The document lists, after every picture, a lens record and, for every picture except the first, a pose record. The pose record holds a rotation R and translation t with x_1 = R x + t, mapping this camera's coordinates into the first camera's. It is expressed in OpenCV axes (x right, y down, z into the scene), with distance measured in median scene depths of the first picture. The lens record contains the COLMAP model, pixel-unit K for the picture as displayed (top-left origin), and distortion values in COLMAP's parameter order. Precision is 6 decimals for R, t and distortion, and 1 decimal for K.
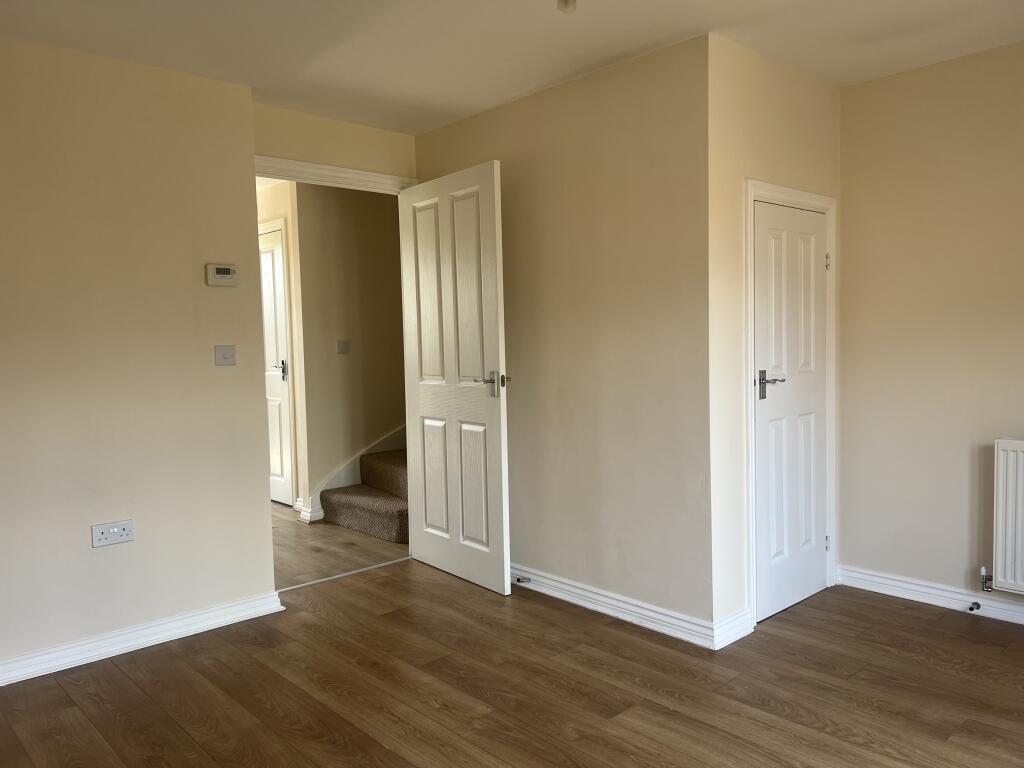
lens RADIAL K [[772.7, 0, 513.9], [0, 772.7, 384.4], [0, 0, 1]] dist [0.052365, -0.055852]
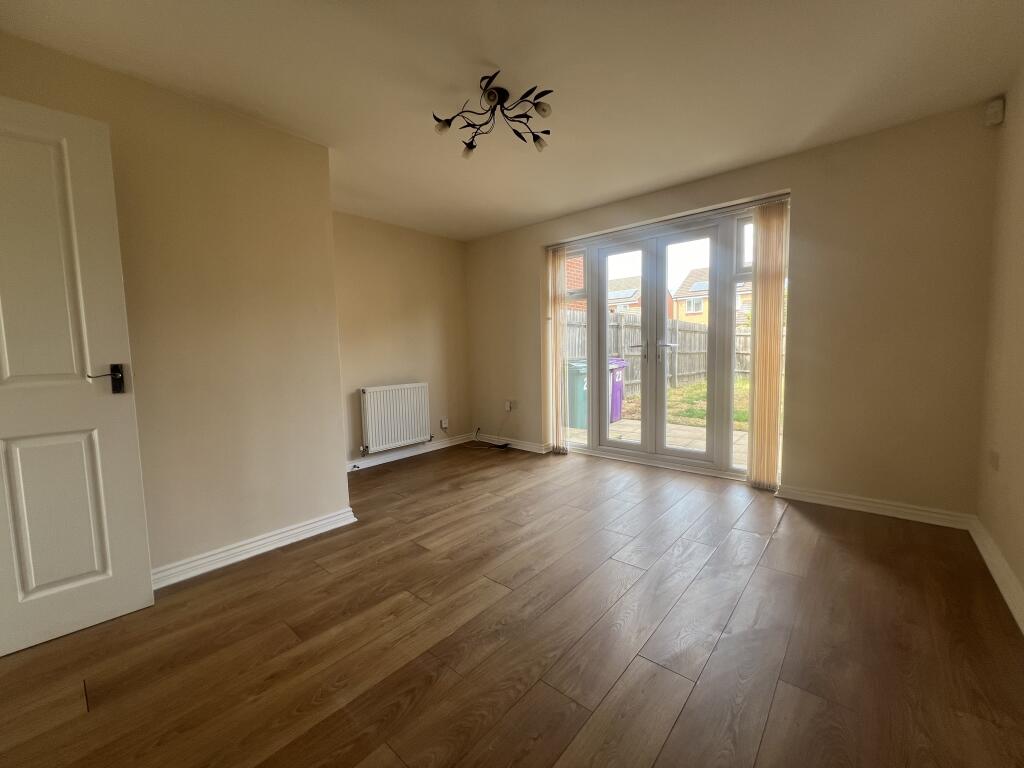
lens RADIAL K [[411.1, 0, 506.4], [0, 411.1, 383.9], [0, 0, 1]] dist [-0.003722, 0.002516]
pose [[-0.089099, -0.057577, 0.994357, -0.703556], [0.090354, 0.993744, 0.065638, 0.019023], [-0.991916, 0.095693, -0.083340, 0.797773]]
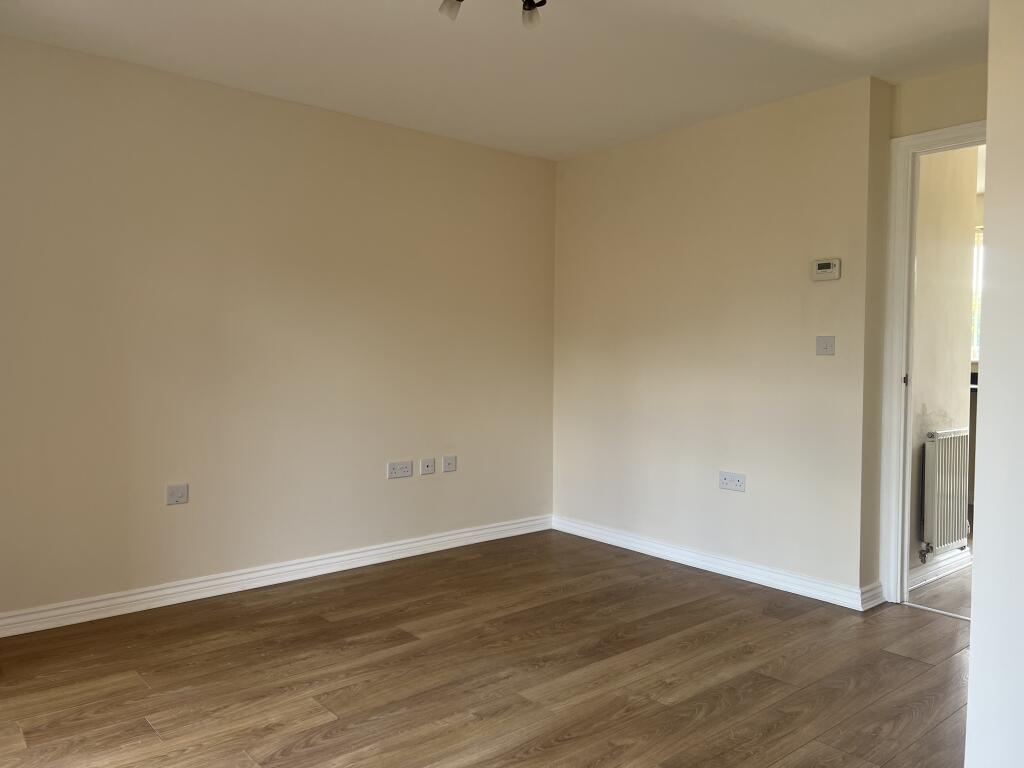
lens RADIAL K [[772.7, 0, 518.5], [0, 772.7, 384.0], [0, 0, 1]] dist [0.052365, -0.055852]
pose [[-0.044470, 0.054475, -0.997524, 0.871645], [-0.068034, 0.996029, 0.057427, -0.021725], [0.996691, 0.070419, -0.040588, 0.777603]]
